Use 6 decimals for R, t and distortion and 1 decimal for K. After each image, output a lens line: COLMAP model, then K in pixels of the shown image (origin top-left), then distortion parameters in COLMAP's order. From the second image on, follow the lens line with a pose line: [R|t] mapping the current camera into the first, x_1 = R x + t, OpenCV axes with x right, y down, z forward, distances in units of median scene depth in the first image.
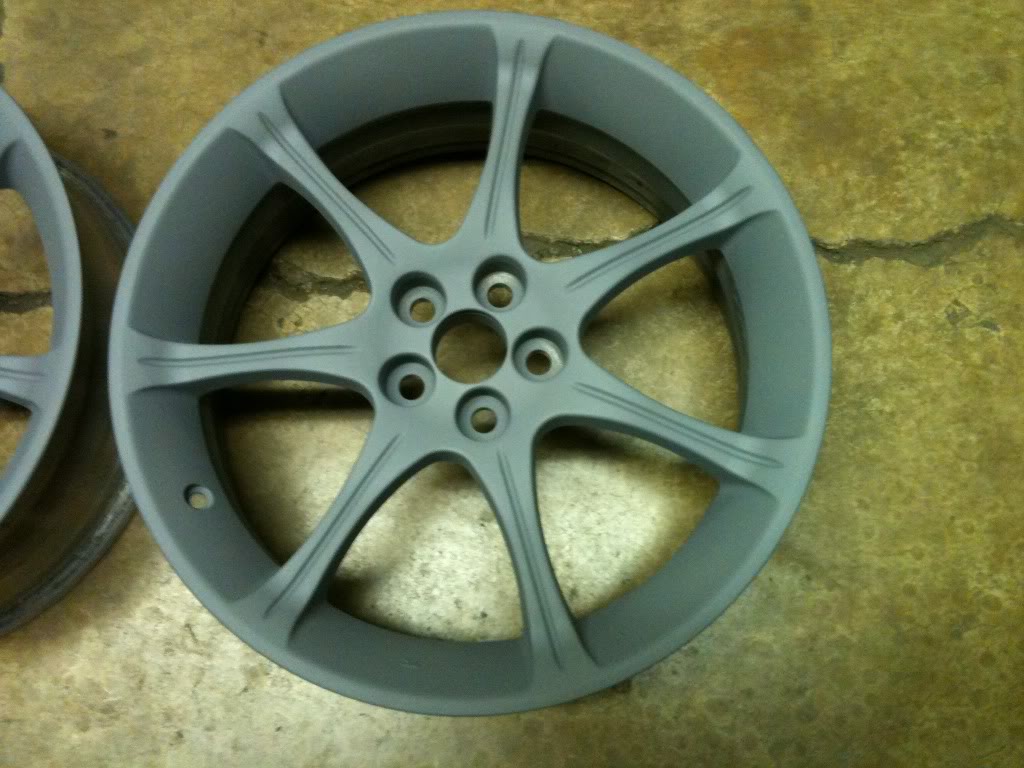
lens RADIAL K [[1065.6, 0, 505.1], [0, 1065.6, 376.9], [0, 0, 1]] dist [0.117441, -0.339372]
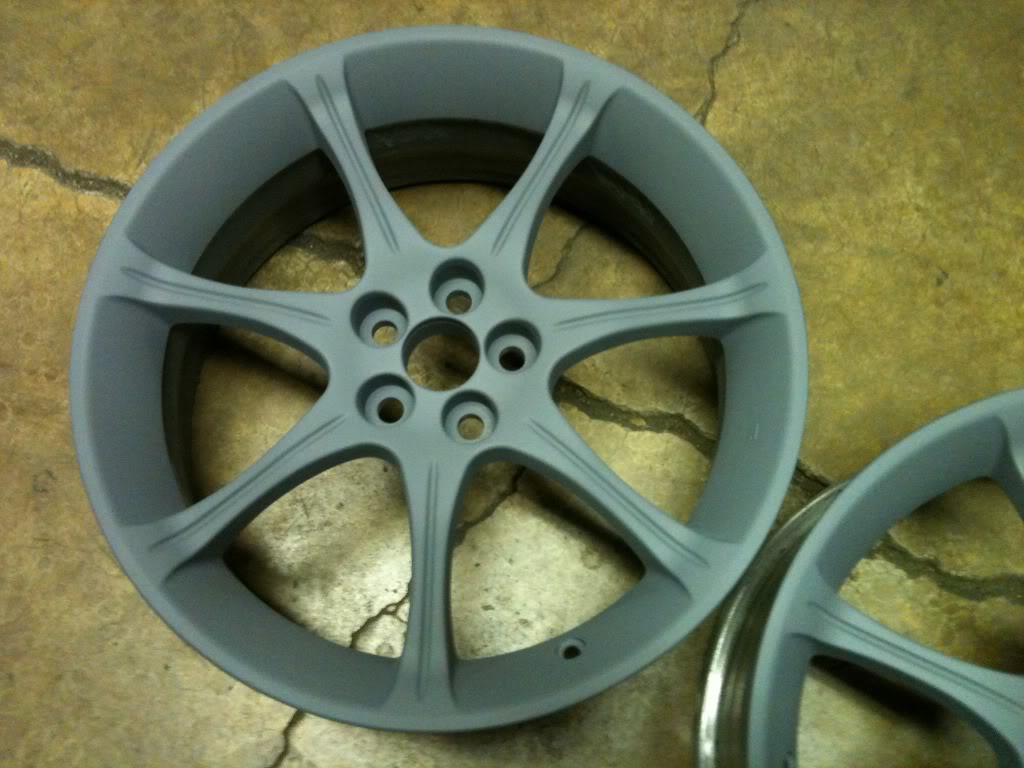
lens RADIAL K [[1065.6, 0, 505.1], [0, 1065.6, 376.9], [0, 0, 1]] dist [0.117441, -0.339372]
pose [[0.863161, 0.488682, -0.127057, -0.435357], [-0.497017, 0.866668, -0.043135, -0.011736], [0.089037, 0.100382, 0.990957, 0.050607]]
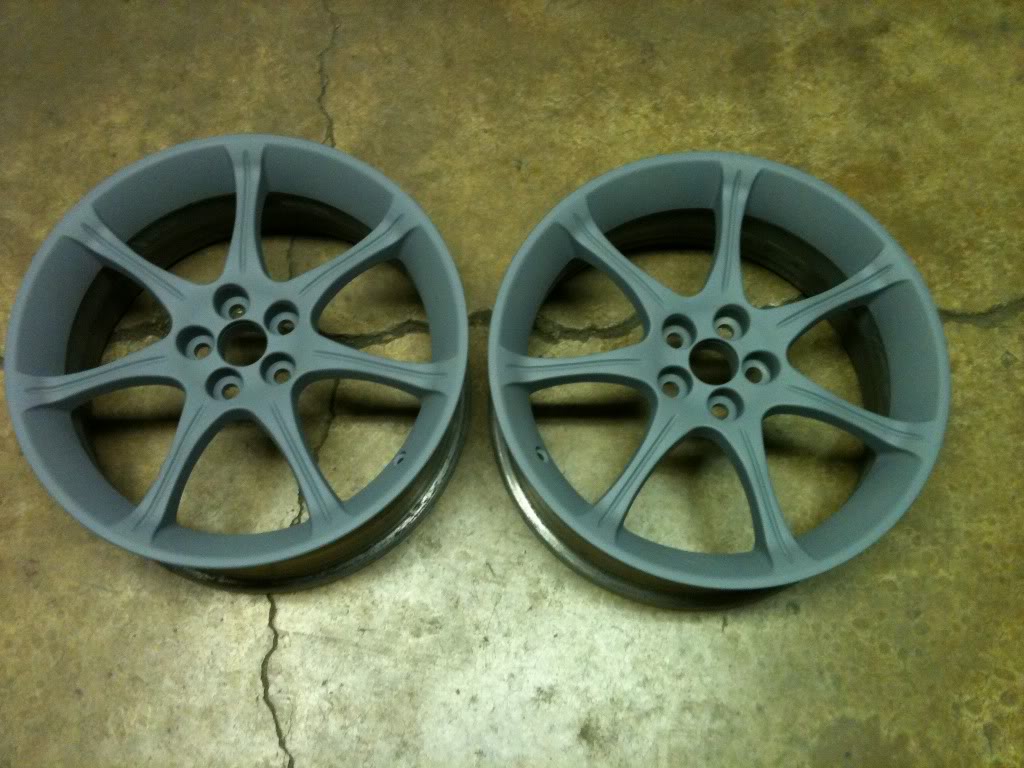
lens RADIAL K [[1065.6, 0, 505.1], [0, 1065.6, 376.9], [0, 0, 1]] dist [0.117441, -0.339372]
pose [[0.999269, 0.018443, 0.033495, -0.318124], [-0.014618, 0.993707, -0.111051, 0.139092], [-0.035333, 0.110480, 0.993250, -0.429954]]
